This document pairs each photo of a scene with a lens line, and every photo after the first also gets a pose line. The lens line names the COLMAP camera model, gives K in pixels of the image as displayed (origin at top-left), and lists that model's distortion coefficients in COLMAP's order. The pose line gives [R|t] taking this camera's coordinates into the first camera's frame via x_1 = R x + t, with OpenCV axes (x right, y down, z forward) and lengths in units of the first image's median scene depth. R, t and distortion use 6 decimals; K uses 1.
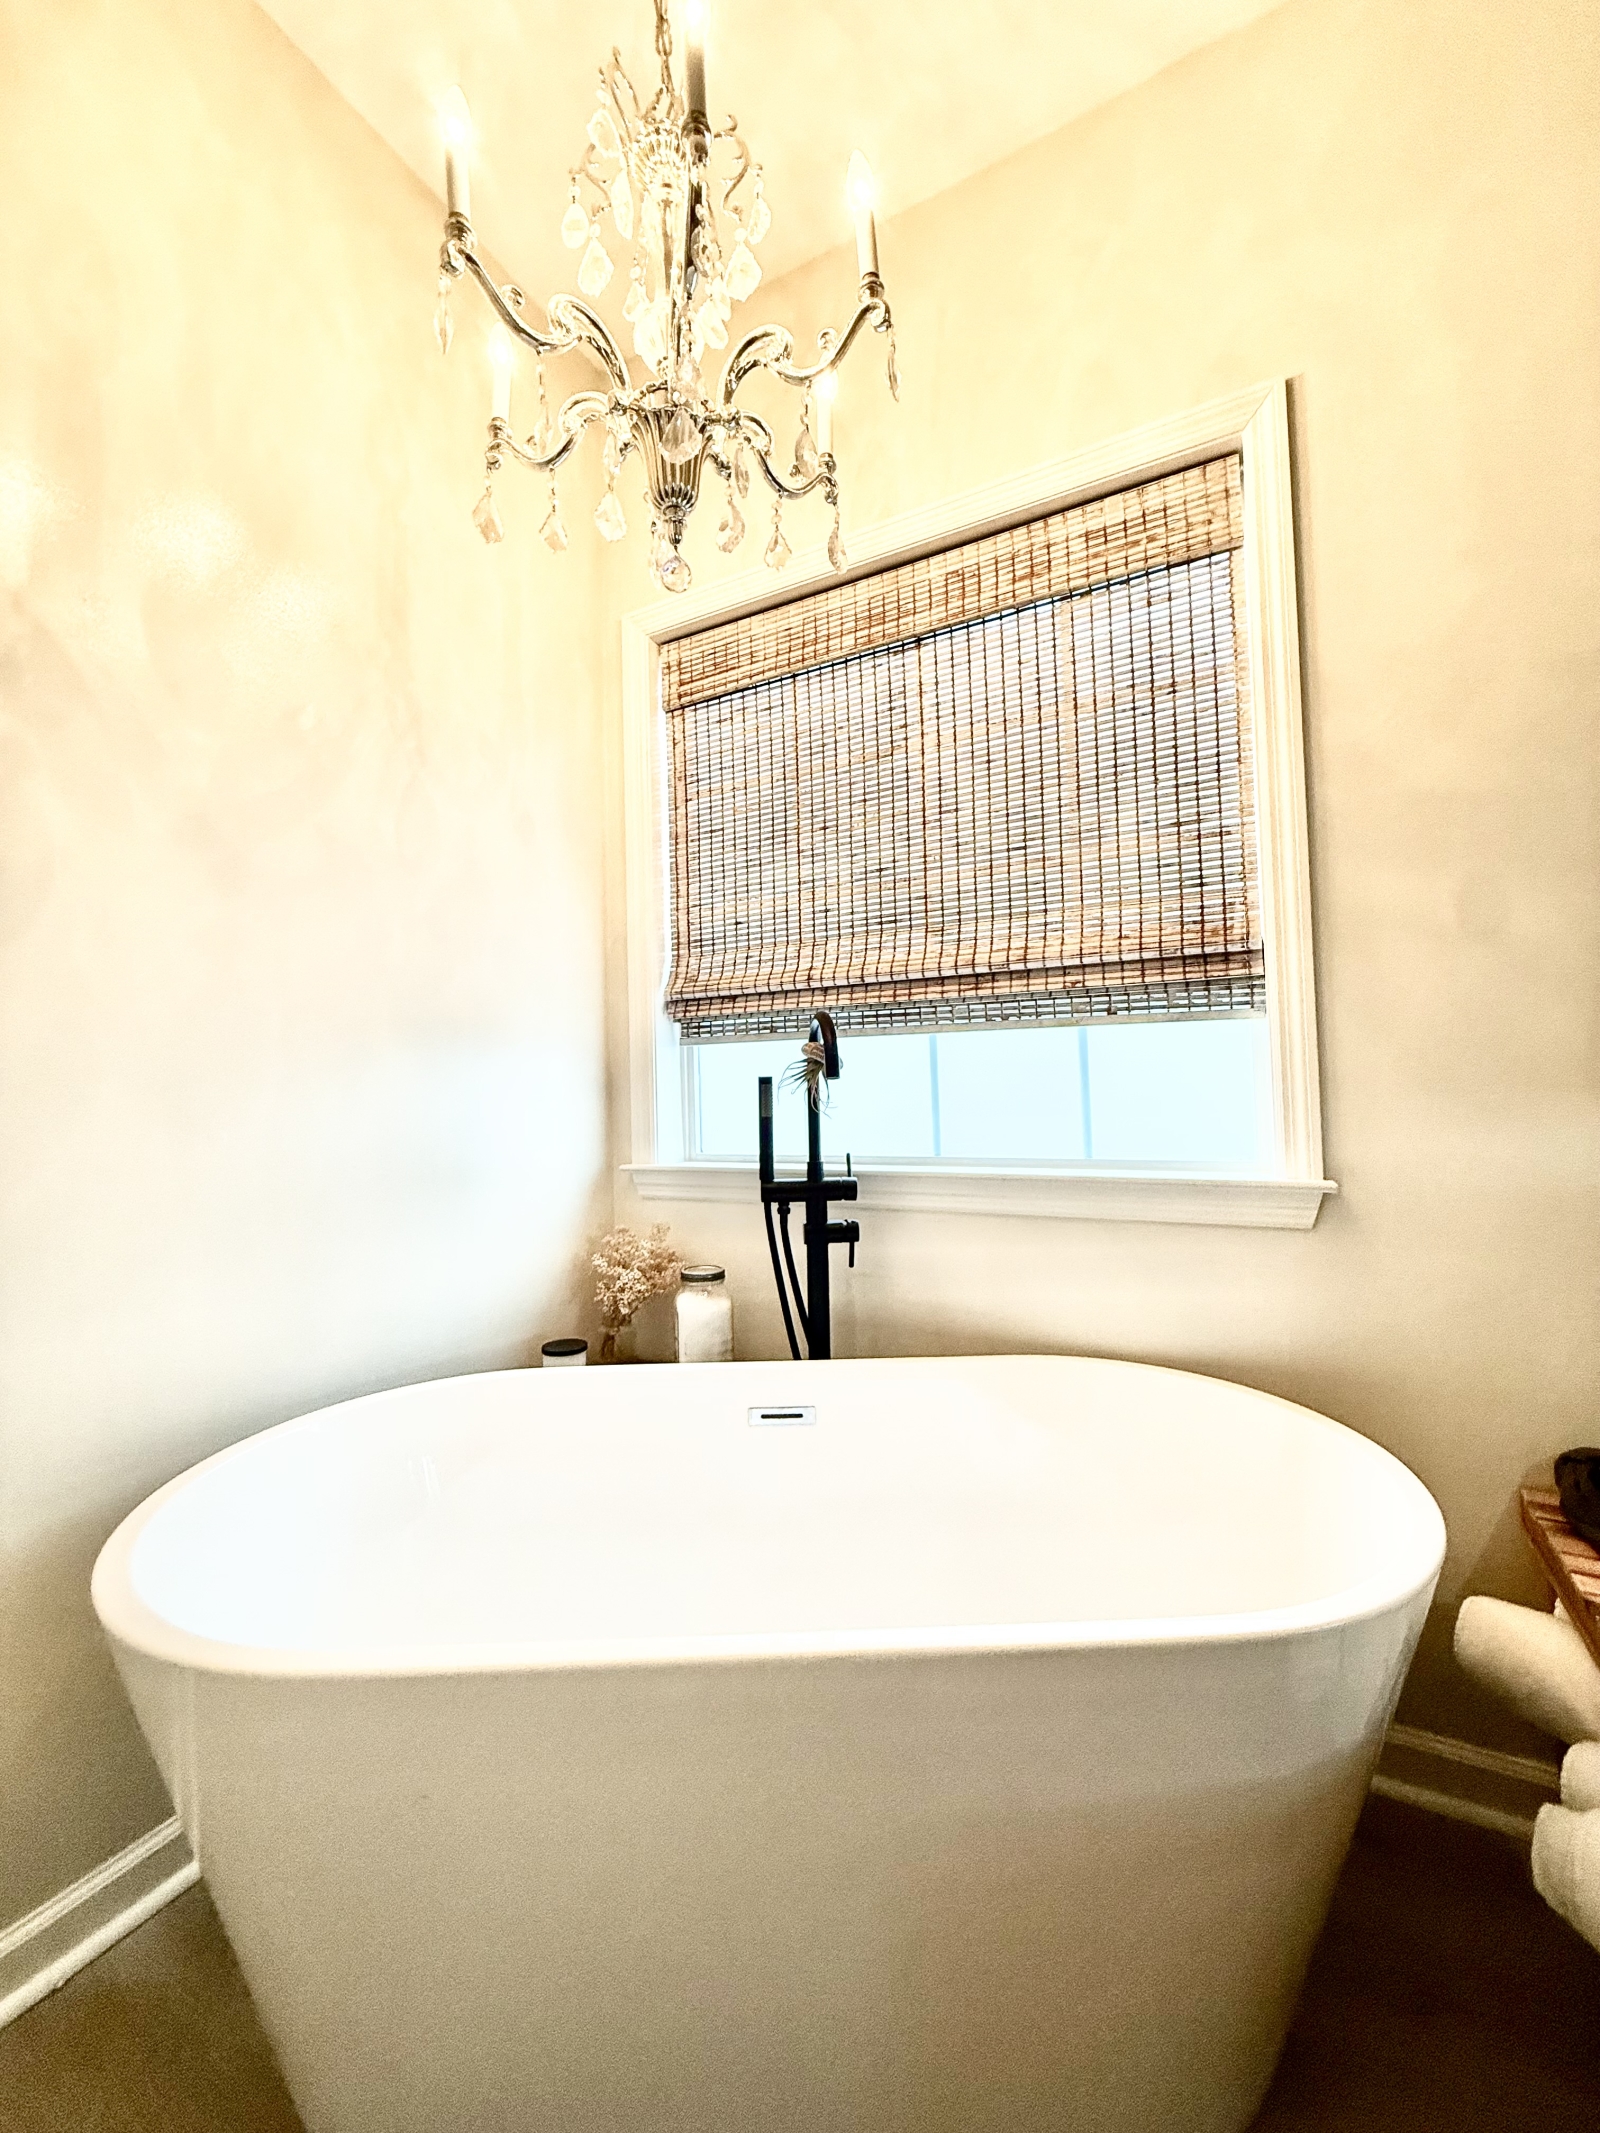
lens RADIAL K [[862.0, 0, 800.3], [0, 862.0, 1062.4], [0, 0, 1]] dist [0.001090, -0.001156]
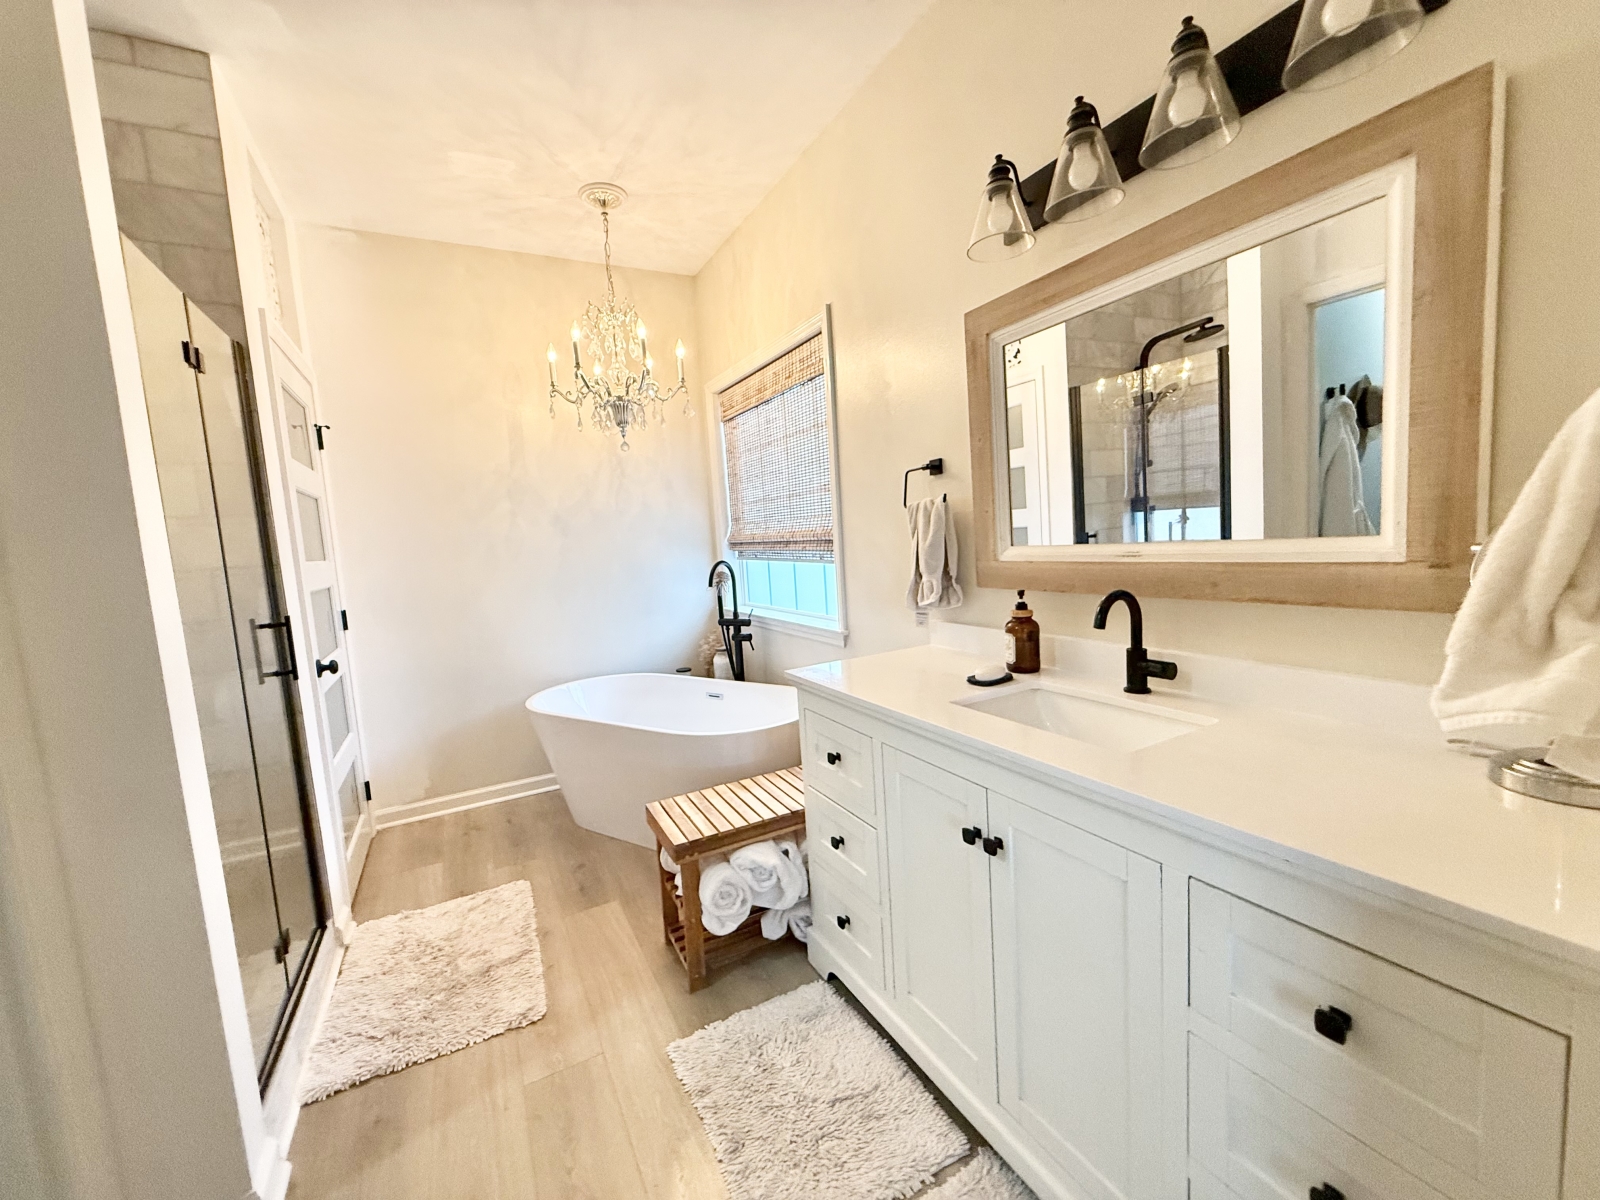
lens RADIAL K [[646.6, 0, 800.8], [0, 646.6, 597.0], [0, 0, 1]] dist [0.001090, -0.001156]
pose [[0.830613, 0.023916, -0.556336, 1.355314], [0.076841, 0.984597, 0.157050, -0.246218], [0.551523, -0.173197, 0.815981, -0.582268]]
